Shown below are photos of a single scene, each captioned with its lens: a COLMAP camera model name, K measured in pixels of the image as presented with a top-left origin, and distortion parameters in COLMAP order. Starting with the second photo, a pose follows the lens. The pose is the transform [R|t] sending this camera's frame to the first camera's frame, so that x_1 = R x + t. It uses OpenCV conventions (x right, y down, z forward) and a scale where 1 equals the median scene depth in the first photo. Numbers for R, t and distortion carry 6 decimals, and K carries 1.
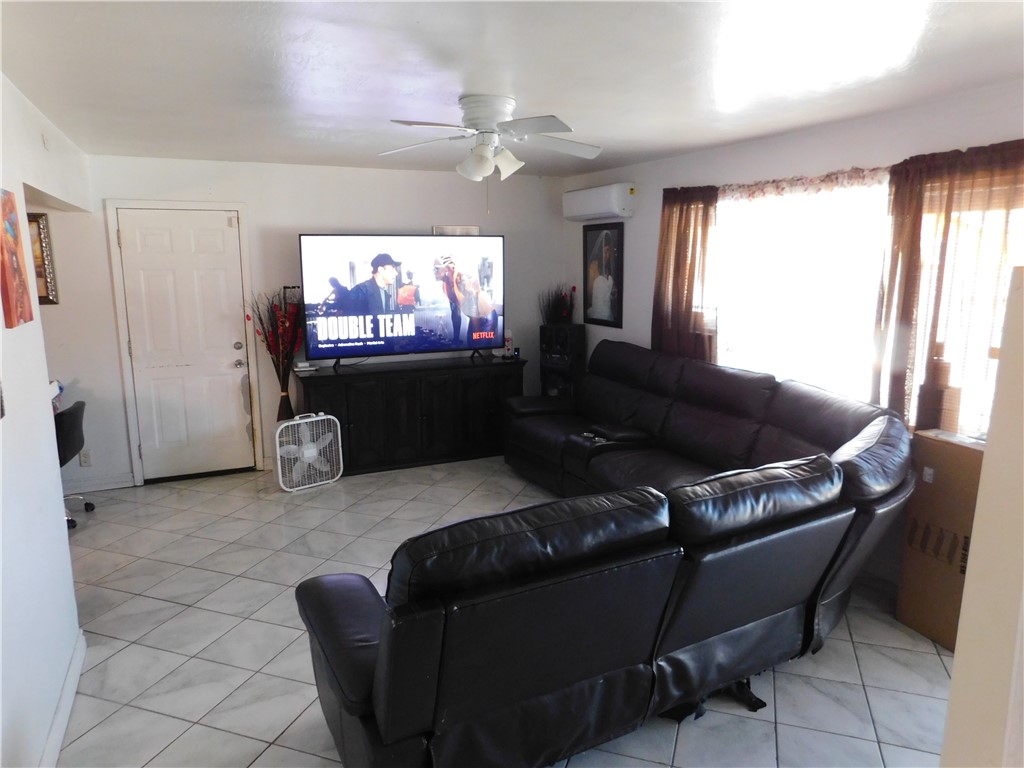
lens RADIAL K [[681.2, 0, 518.0], [0, 681.2, 385.0], [0, 0, 1]] dist [-0.068094, 0.042336]
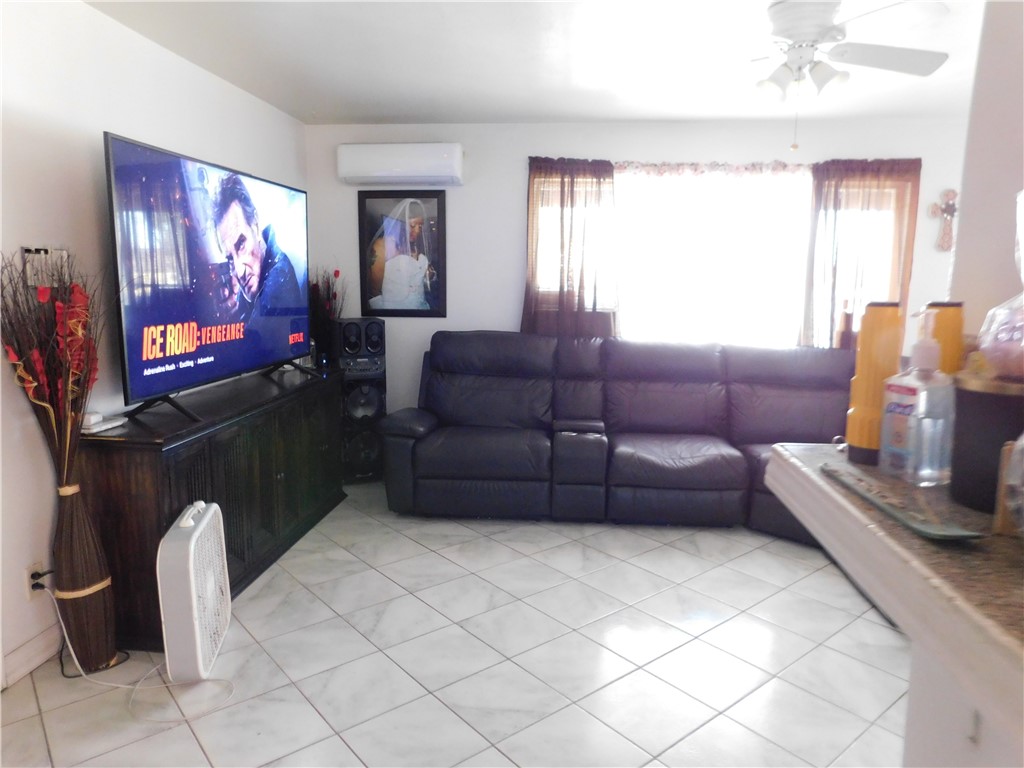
lens RADIAL K [[681.2, 0, 518.0], [0, 681.2, 385.0], [0, 0, 1]] dist [-0.068094, 0.042336]
pose [[0.519132, -0.123539, 0.845719, -0.562688], [0.143546, 0.988046, 0.056216, -0.037441], [-0.842554, 0.092216, 0.530660, 0.522675]]
